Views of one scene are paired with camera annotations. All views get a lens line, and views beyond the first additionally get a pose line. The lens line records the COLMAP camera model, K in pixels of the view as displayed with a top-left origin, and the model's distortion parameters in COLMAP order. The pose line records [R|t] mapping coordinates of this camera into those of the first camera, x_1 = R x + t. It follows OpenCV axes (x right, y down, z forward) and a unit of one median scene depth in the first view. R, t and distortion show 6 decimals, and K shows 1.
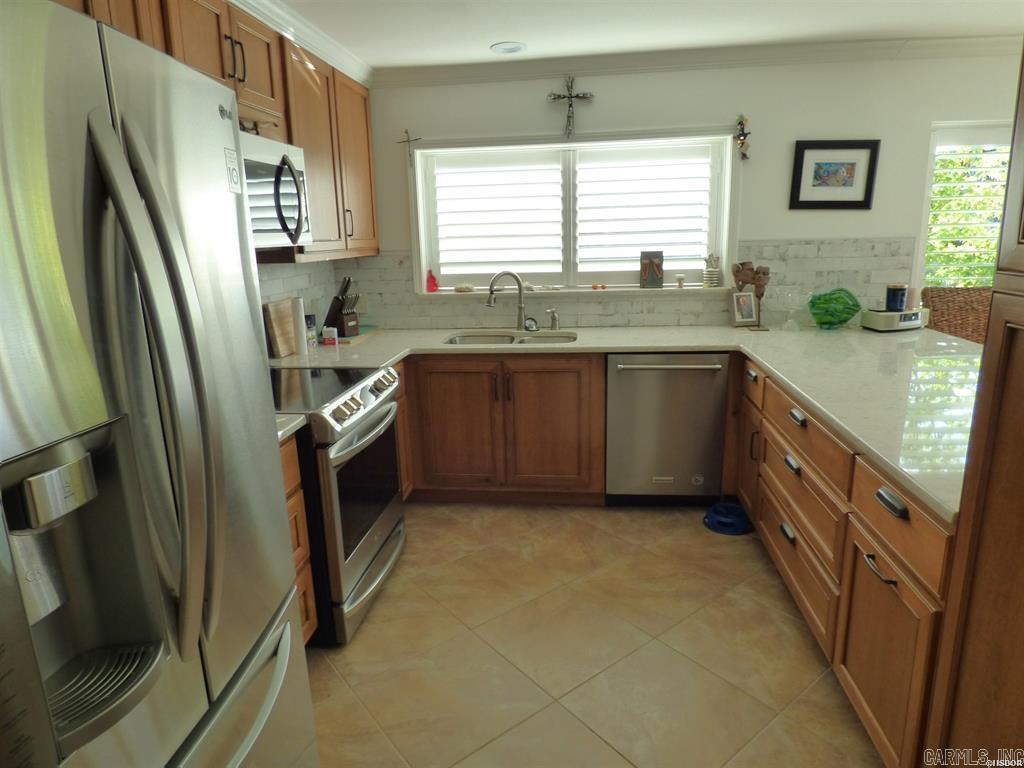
lens RADIAL K [[618.7, 0, 512.1], [0, 618.7, 378.8], [0, 0, 1]] dist [-0.017893, 0.002107]
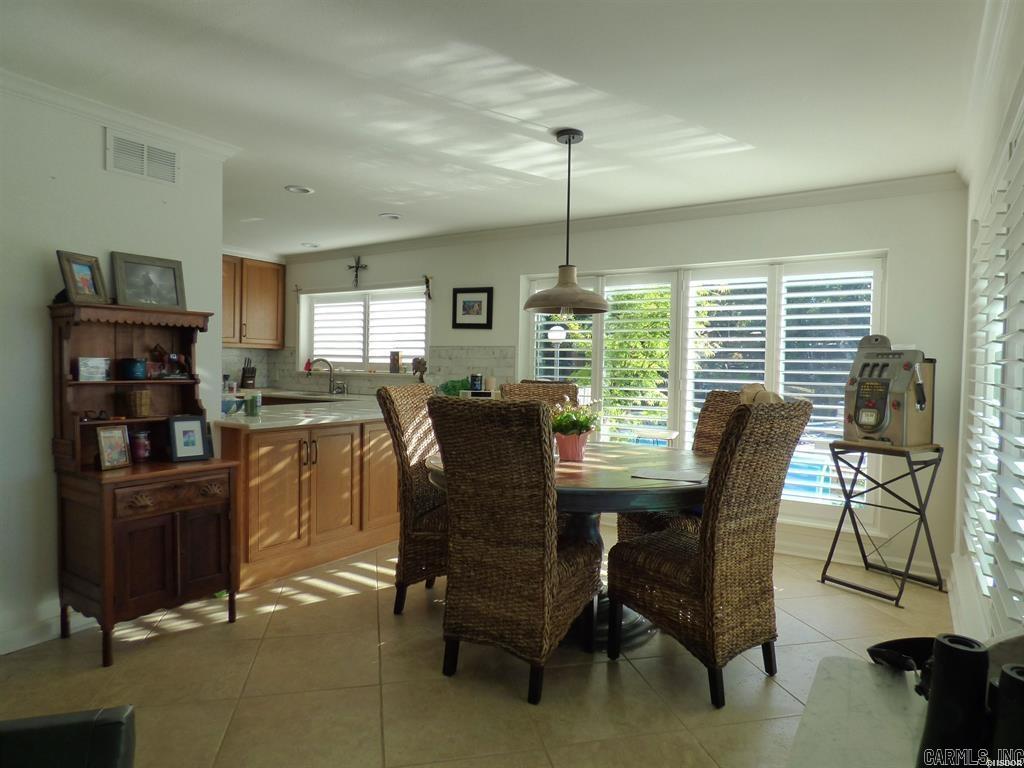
lens RADIAL K [[618.7, 0, 517.3], [0, 618.7, 385.5], [0, 0, 1]] dist [-0.017893, 0.002107]
pose [[0.897895, 0.061226, -0.435932, 1.331871], [-0.145551, 0.975875, -0.162735, 0.113281], [0.415452, 0.209569, 0.885144, -0.344445]]
